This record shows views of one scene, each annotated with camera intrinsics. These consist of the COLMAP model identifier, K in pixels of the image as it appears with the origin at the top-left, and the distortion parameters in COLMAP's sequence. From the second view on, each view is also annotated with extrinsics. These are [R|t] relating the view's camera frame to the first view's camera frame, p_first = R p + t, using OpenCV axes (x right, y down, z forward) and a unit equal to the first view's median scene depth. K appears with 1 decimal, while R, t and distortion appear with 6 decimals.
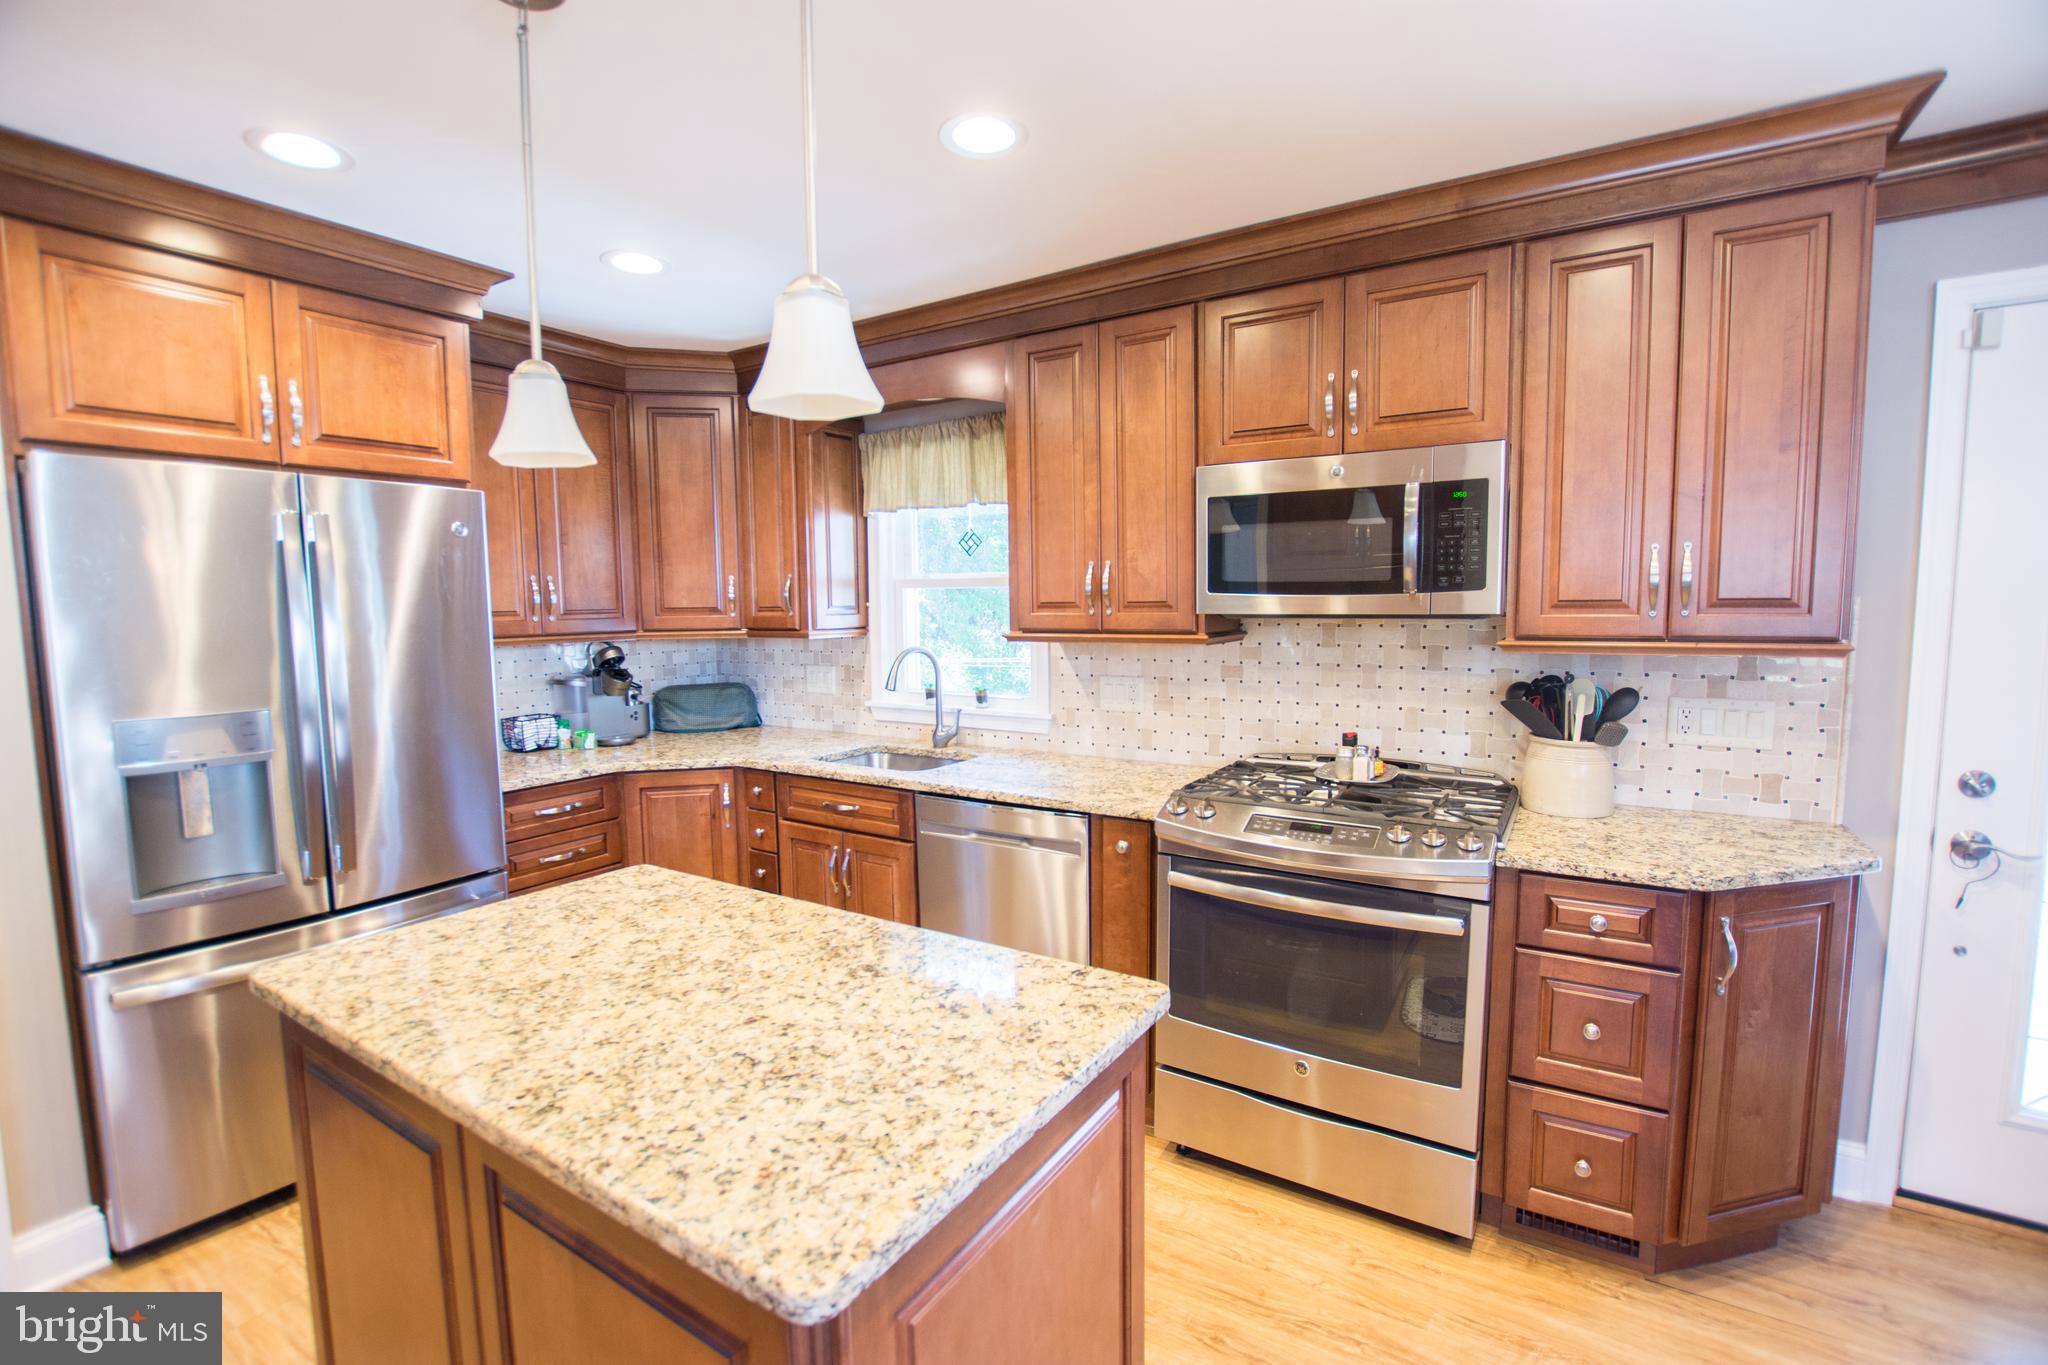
lens RADIAL K [[903.2, 0, 1019.8], [0, 903.2, 683.0], [0, 0, 1]] dist [-0.032534, 0.003641]
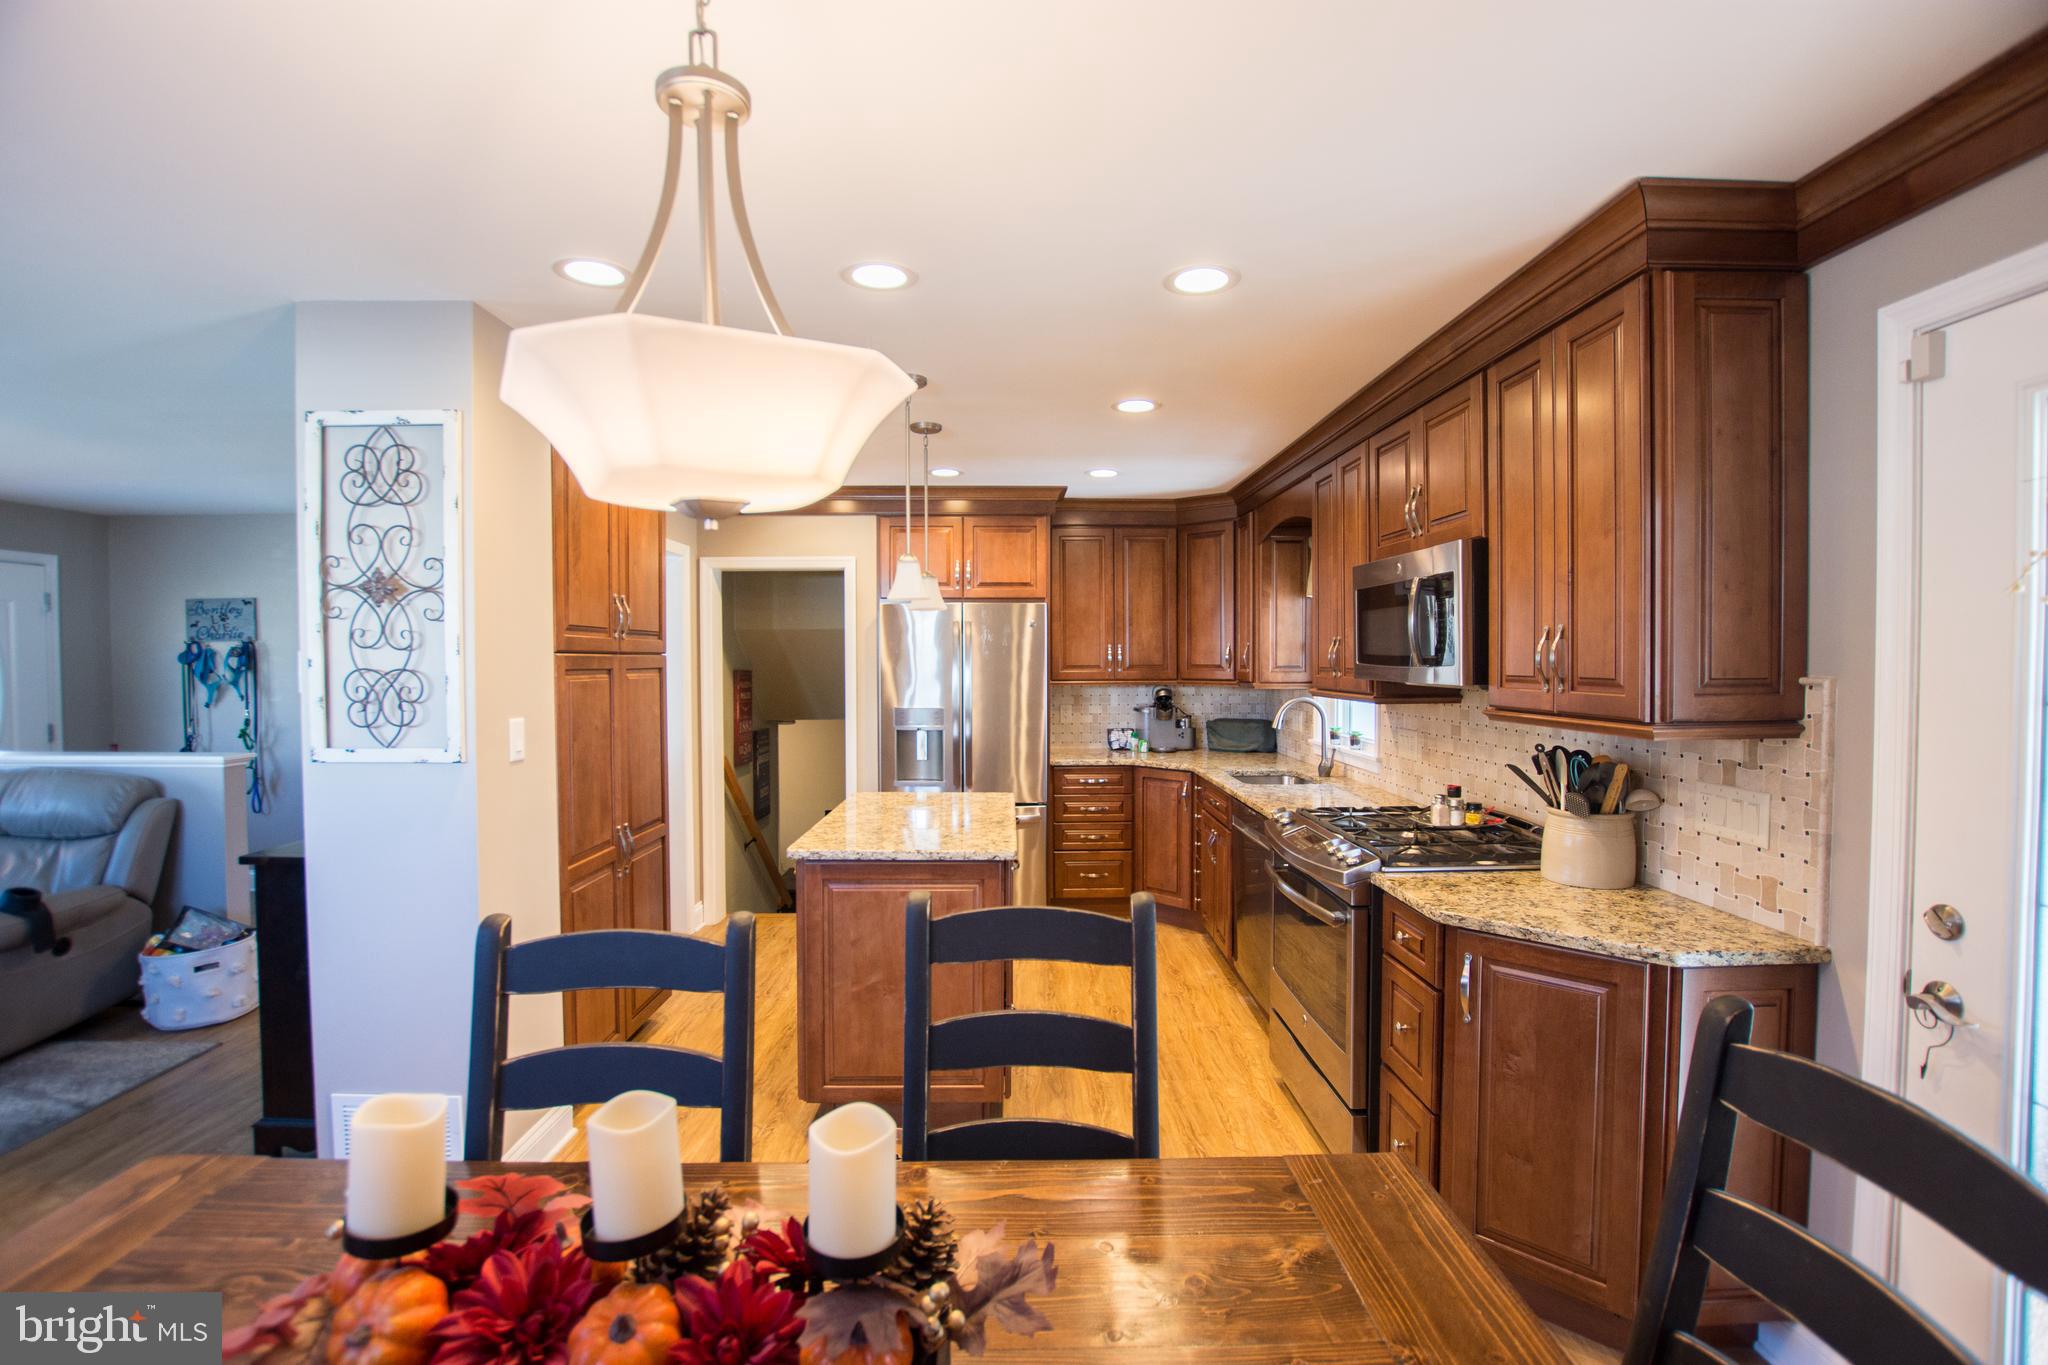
lens RADIAL K [[903.2, 0, 1023.7], [0, 903.2, 683.9], [0, 0, 1]] dist [-0.032534, 0.003641]
pose [[0.555295, 0.034792, -0.830925, 1.045239], [-0.077871, 0.996910, -0.010298, -0.020099], [0.828000, 0.070423, 0.556288, -0.110737]]
